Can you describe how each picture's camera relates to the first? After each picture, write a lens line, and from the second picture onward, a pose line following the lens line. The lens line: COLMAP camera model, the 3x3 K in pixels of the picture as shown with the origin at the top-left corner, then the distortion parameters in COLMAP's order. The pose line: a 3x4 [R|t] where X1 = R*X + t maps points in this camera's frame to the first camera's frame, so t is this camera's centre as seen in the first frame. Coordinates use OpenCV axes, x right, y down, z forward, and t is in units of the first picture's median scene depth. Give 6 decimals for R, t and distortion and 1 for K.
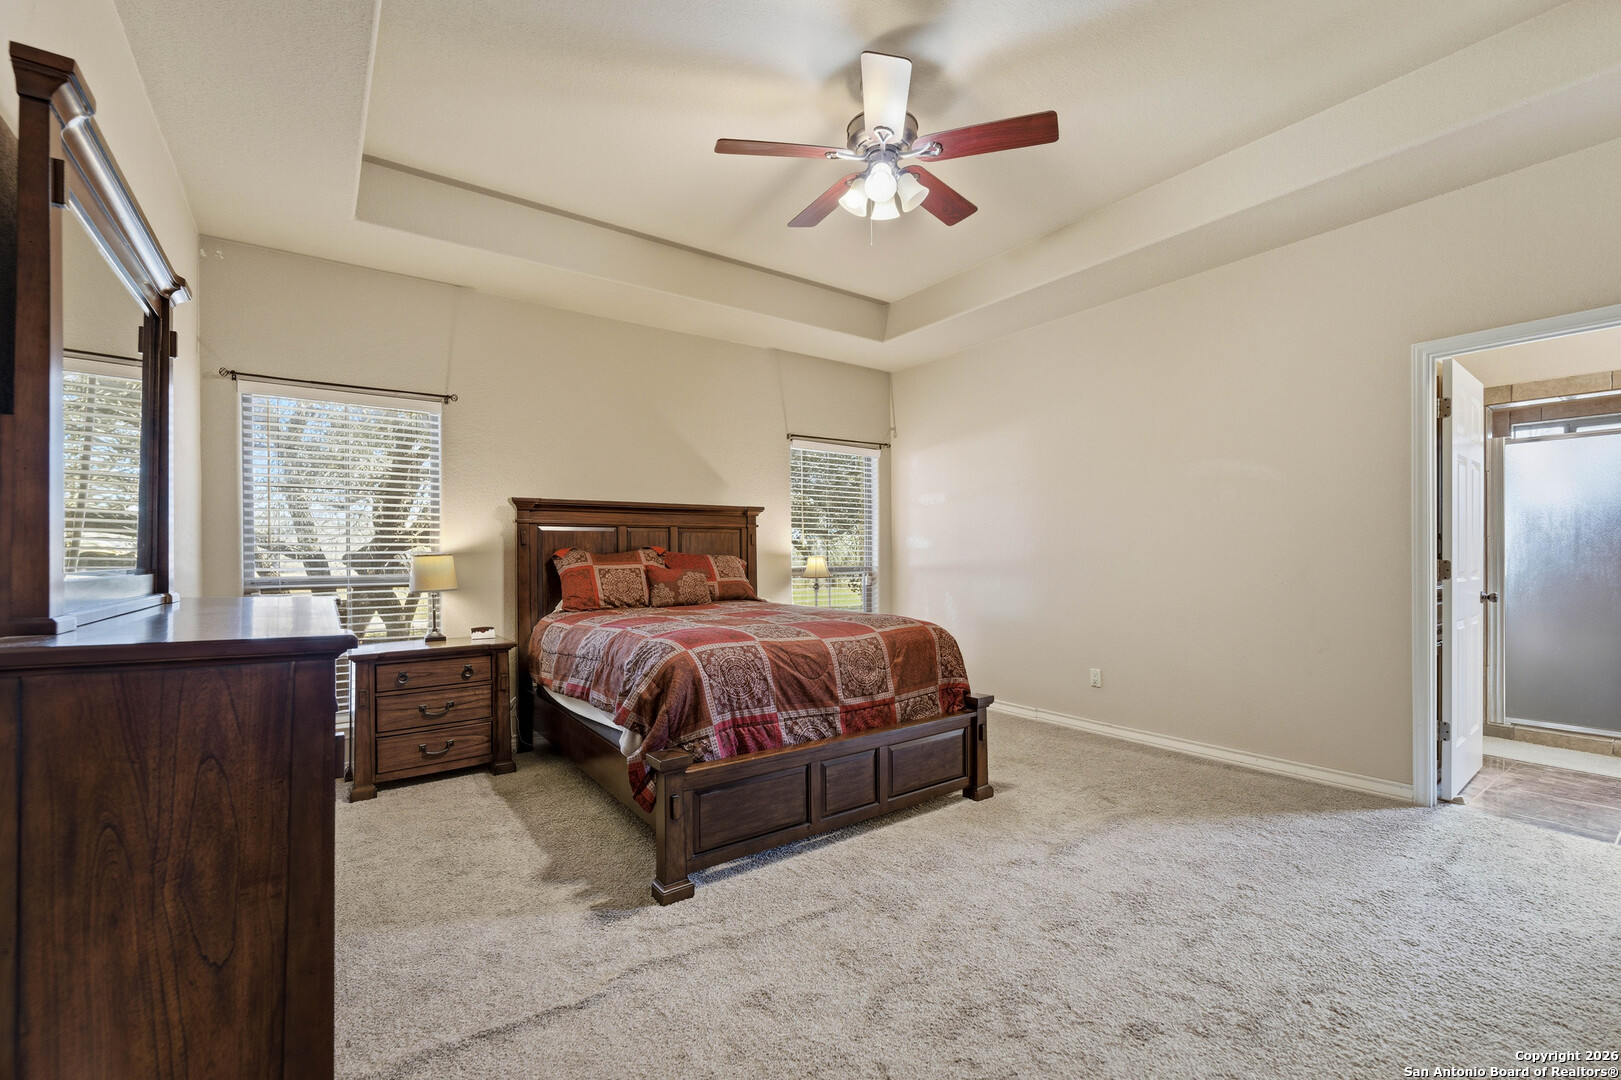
lens RADIAL K [[655.5, 0, 808.3], [0, 655.5, 547.9], [0, 0, 1]] dist [0.000011, -0.000396]
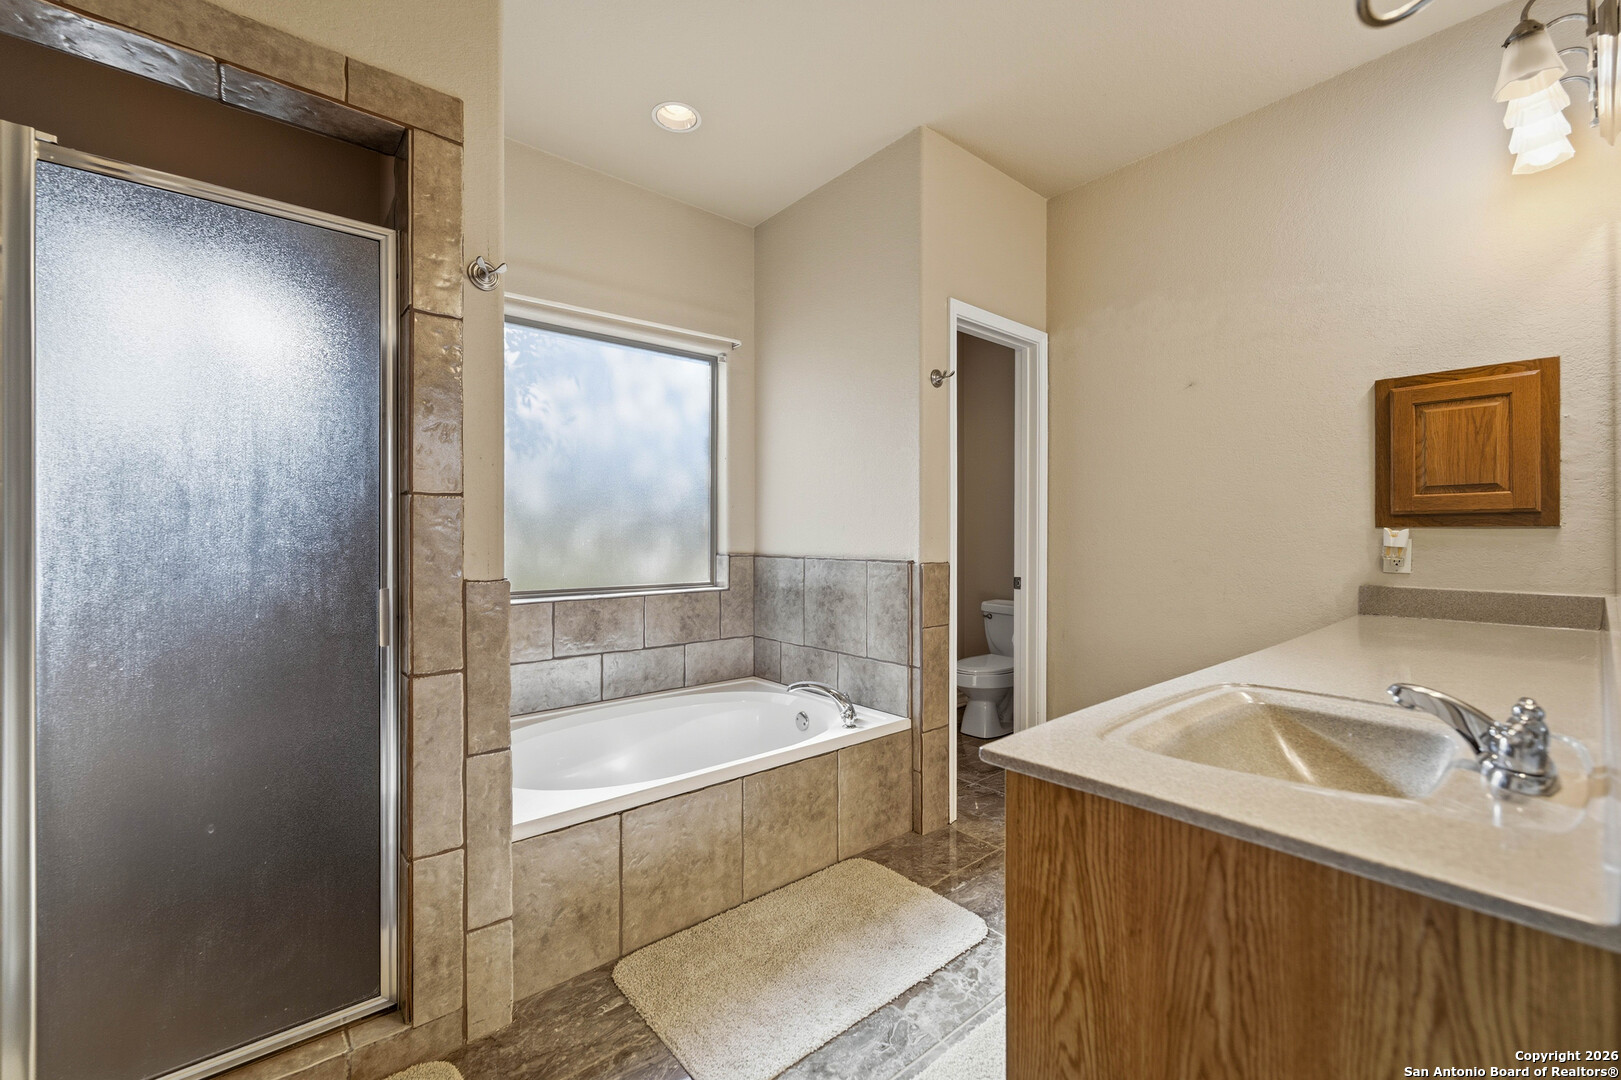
lens RADIAL K [[655.5, 0, 812.0], [0, 655.5, 542.7], [0, 0, 1]] dist [0.000011, -0.000396]
pose [[-0.073634, 0.010253, 0.997233, 0.264987], [-0.014595, 0.999829, -0.011357, 0.002716], [-0.997179, -0.015391, -0.073472, 0.241137]]
